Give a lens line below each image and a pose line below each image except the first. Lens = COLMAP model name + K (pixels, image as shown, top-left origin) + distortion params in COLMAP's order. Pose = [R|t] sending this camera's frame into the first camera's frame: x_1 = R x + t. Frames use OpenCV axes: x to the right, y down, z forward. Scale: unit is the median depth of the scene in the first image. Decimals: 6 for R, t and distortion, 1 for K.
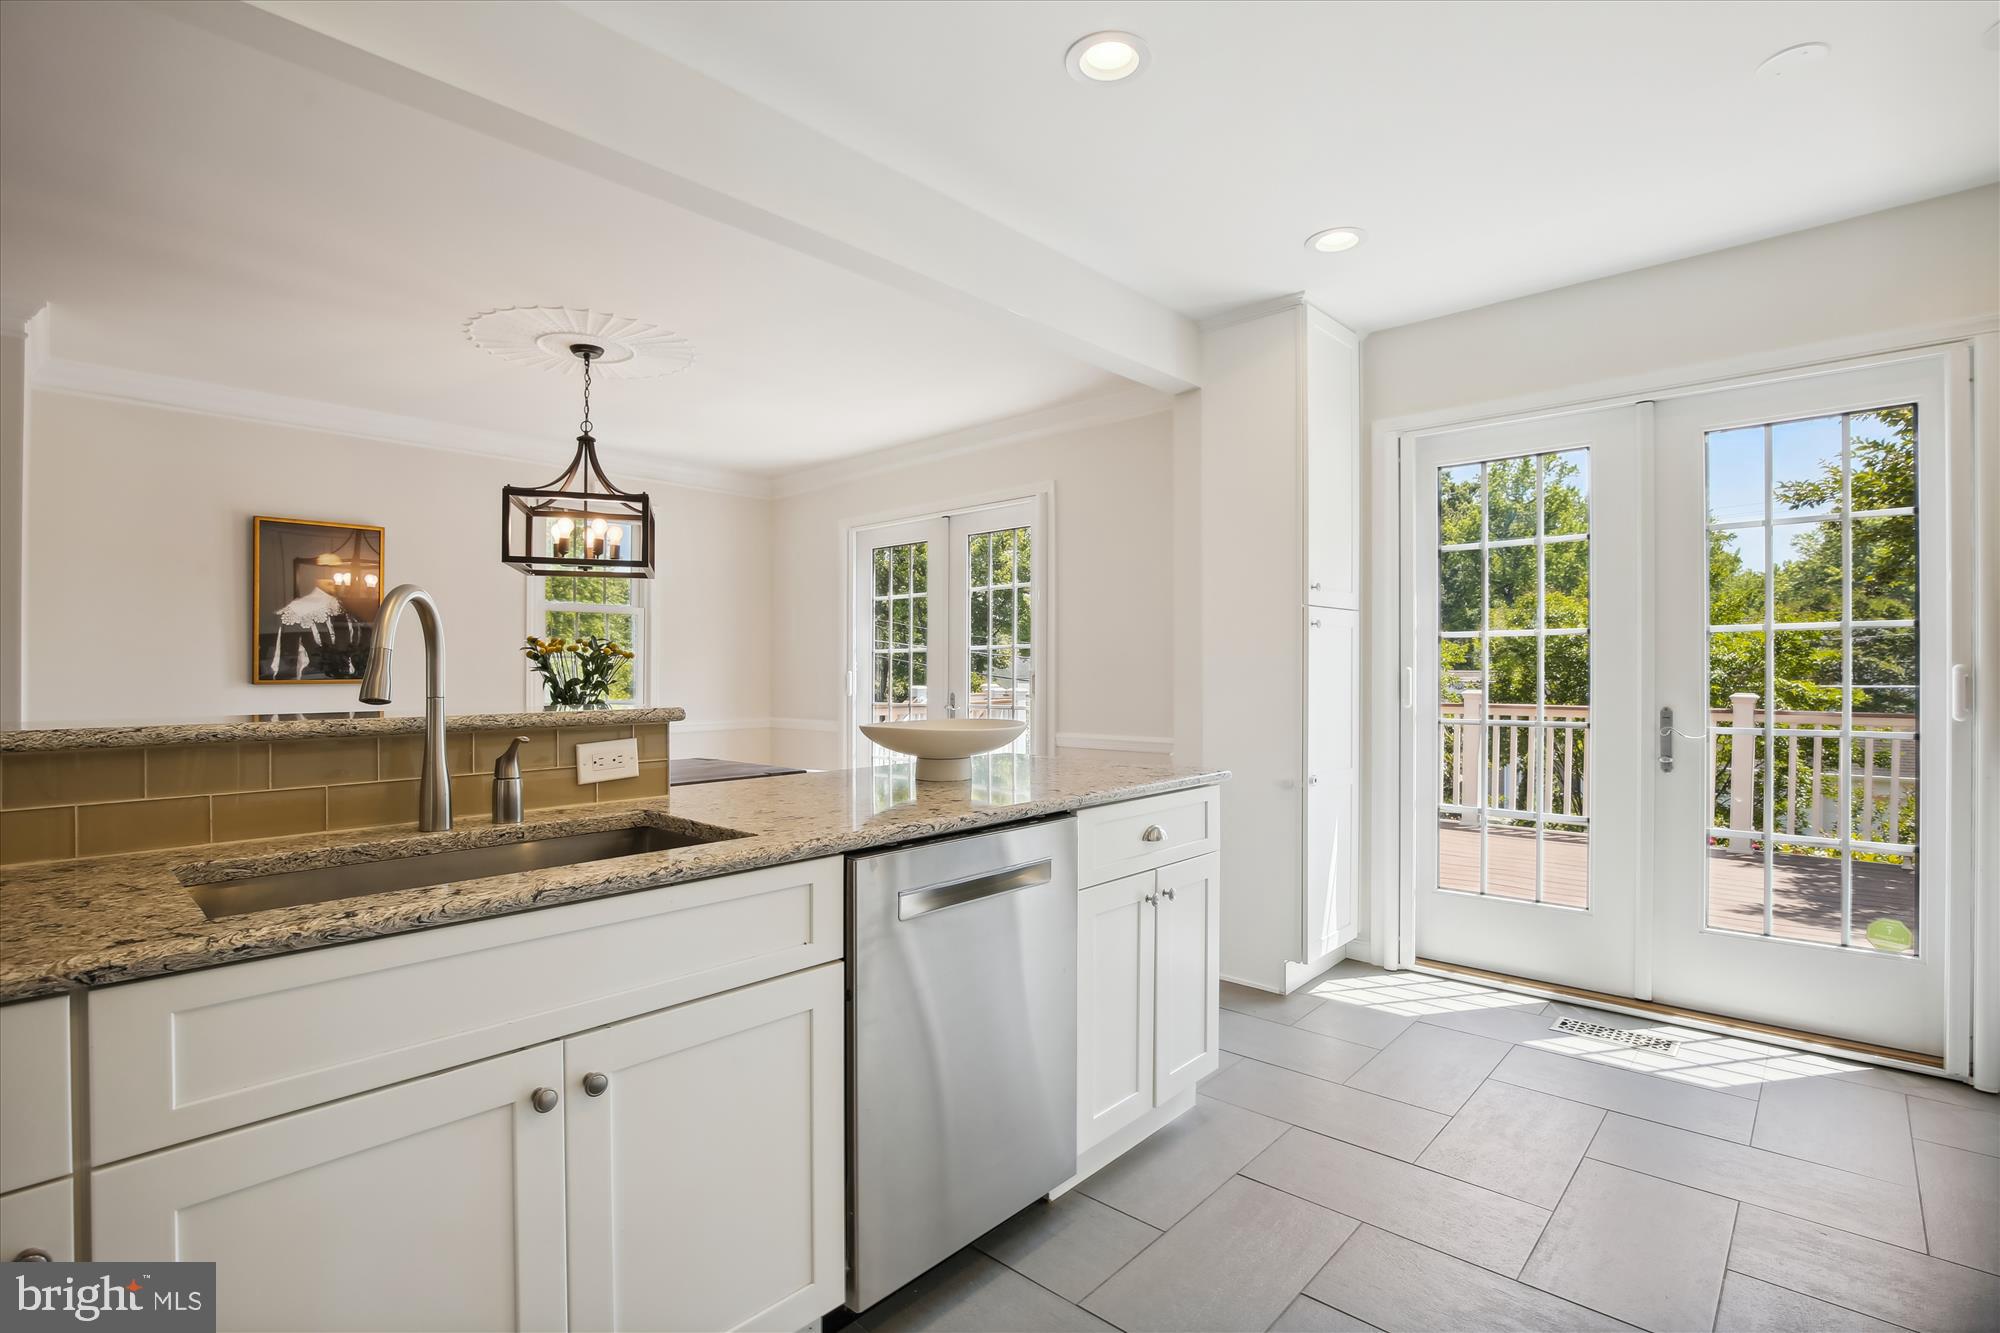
lens RADIAL K [[934.9, 0, 1000.0], [0, 934.9, 666.5], [0, 0, 1]] dist [-0.024617, 0.000613]
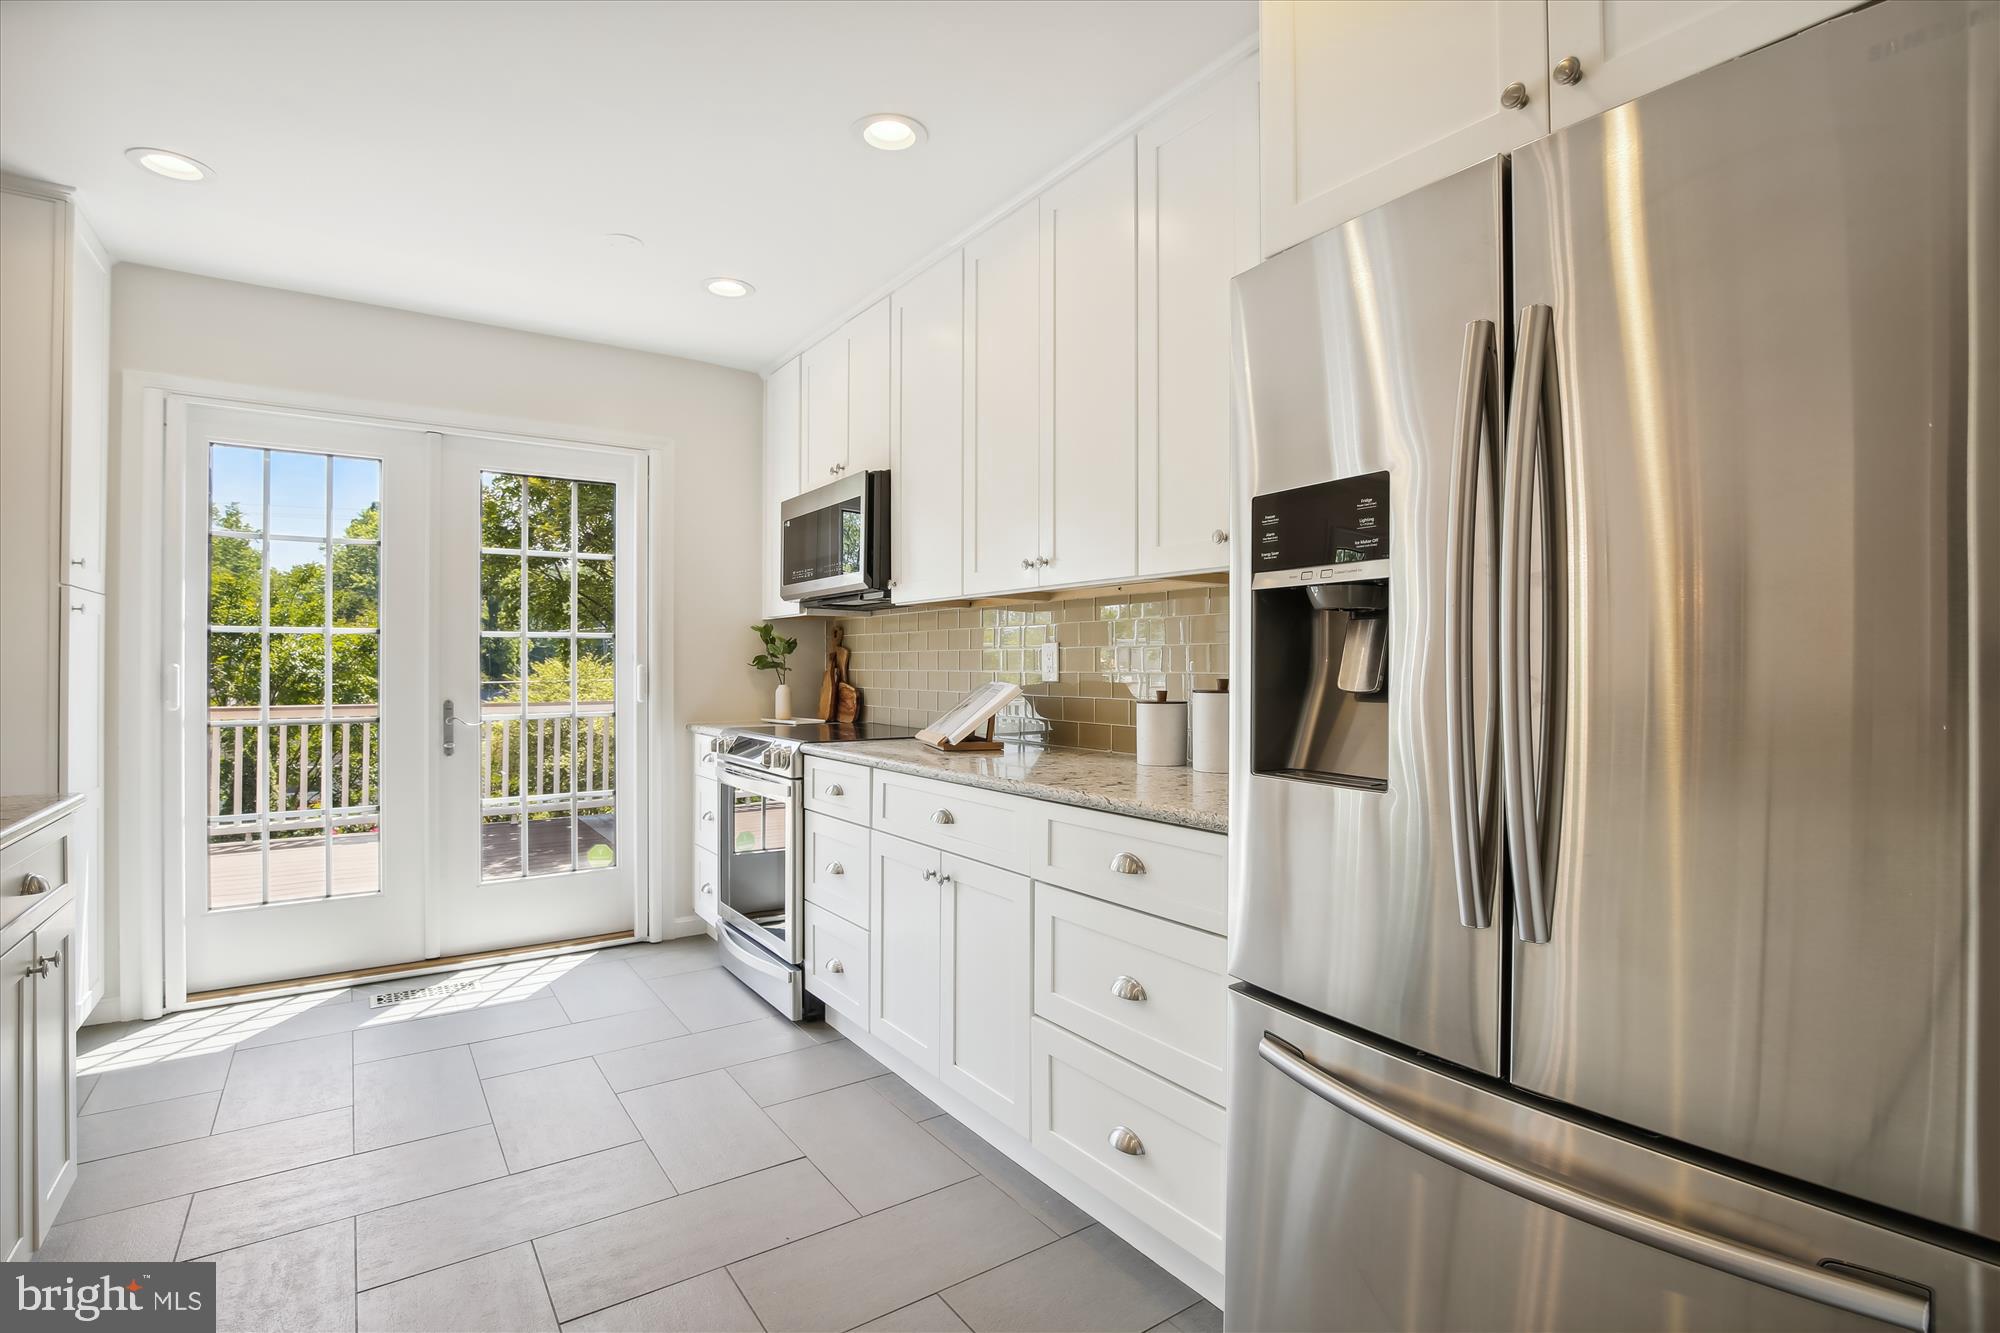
lens RADIAL K [[948.5, 0, 1000.0], [0, 948.5, 666.5], [0, 0, 1]] dist [-0.026734, 0.000160]
pose [[0.226076, 0.004021, 0.974101, -0.263968], [-0.001718, 0.999992, -0.003730, 0.005005], [-0.974108, -0.000830, 0.226081, 0.056521]]
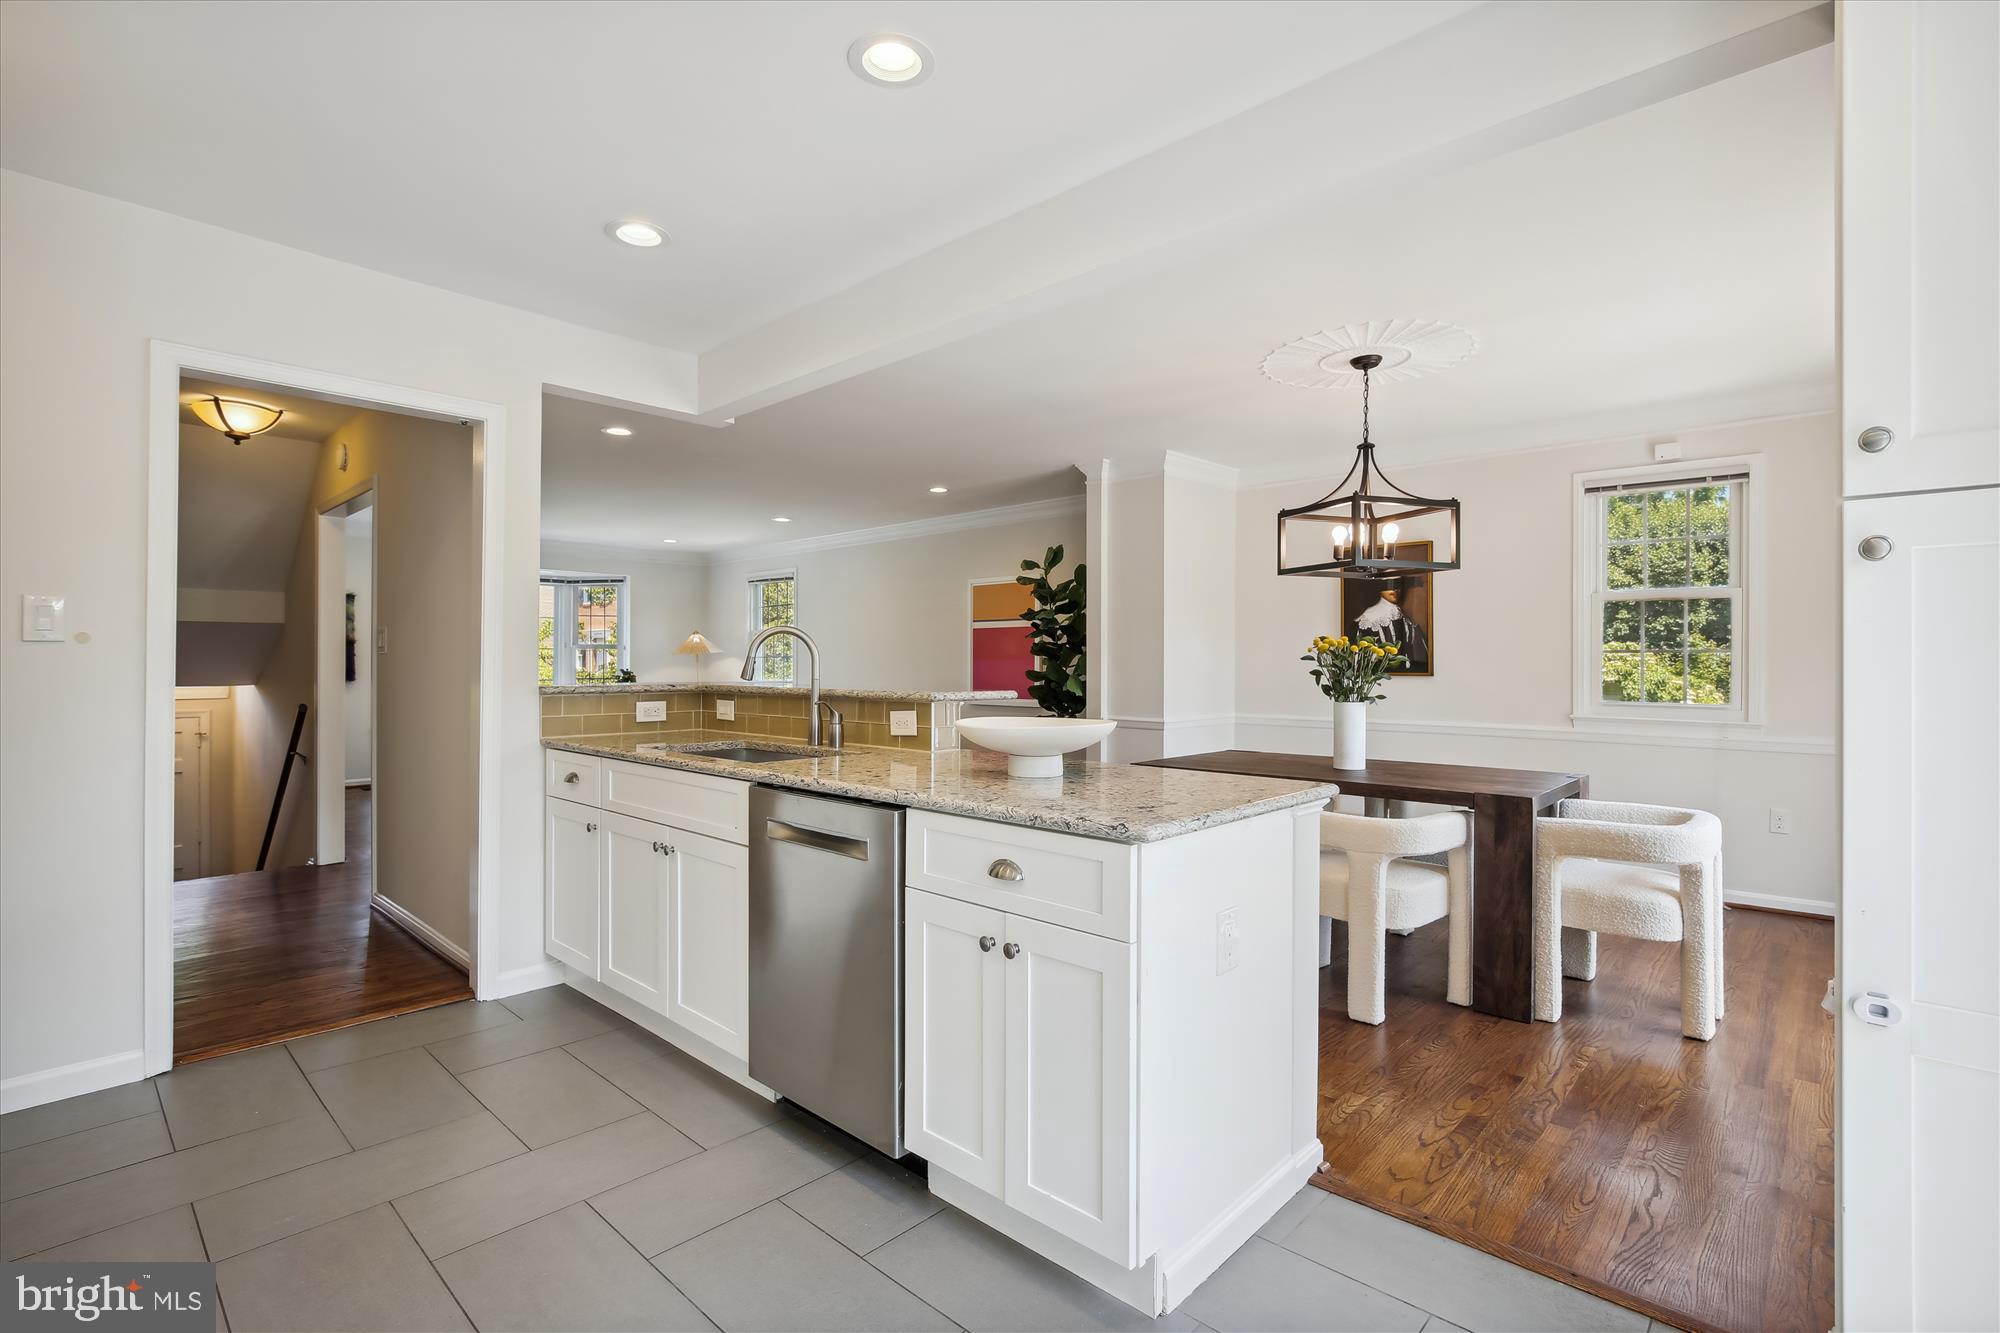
lens RADIAL K [[934.9, 0, 1000.0], [0, 934.9, 666.5], [0, 0, 1]] dist [-0.024617, 0.000613]
pose [[-0.018835, 0.008901, -0.999783, 0.679642], [-0.001542, 0.999959, 0.008931, -0.006292], [0.999821, 0.001710, -0.018821, 0.693320]]
